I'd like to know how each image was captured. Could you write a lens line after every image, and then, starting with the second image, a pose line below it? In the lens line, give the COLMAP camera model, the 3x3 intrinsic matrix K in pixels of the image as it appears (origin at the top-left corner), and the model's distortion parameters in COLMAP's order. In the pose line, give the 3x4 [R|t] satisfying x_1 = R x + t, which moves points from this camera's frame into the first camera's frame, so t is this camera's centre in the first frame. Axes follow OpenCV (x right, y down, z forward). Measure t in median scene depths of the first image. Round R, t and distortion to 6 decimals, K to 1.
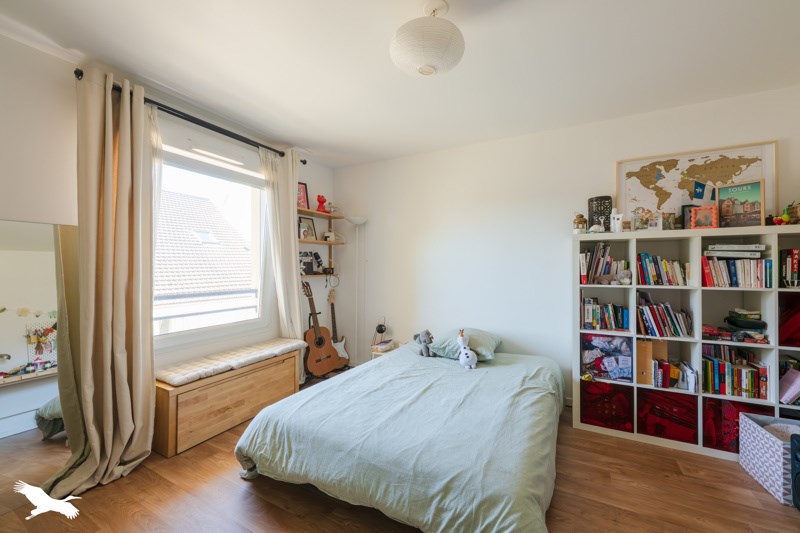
lens RADIAL K [[316.8, 0, 398.6], [0, 316.8, 265.0], [0, 0, 1]] dist [-0.001500, 0.000075]
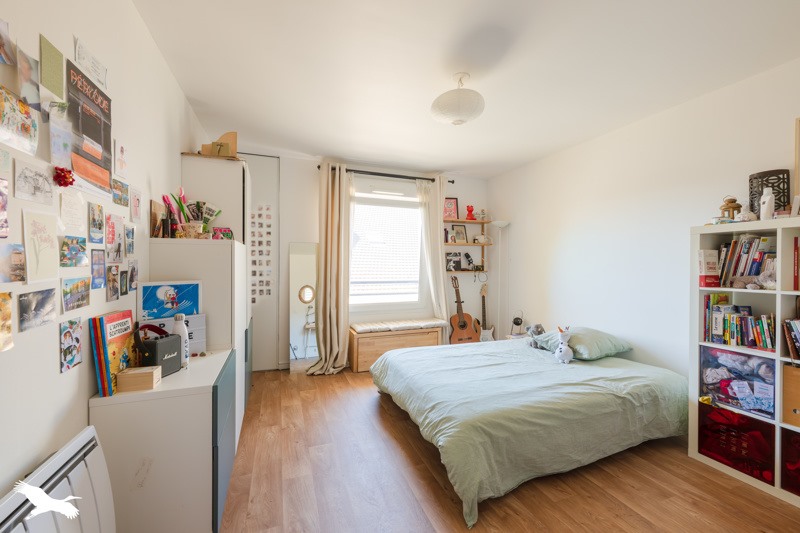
lens RADIAL K [[316.8, 0, 399.7], [0, 316.8, 266.6], [0, 0, 1]] dist [-0.001500, 0.000075]
pose [[0.757944, 0.008131, -0.652269, 0.518725], [-0.001360, 0.999940, 0.010884, 0.000663], [0.652319, -0.007362, 0.757909, -0.140015]]
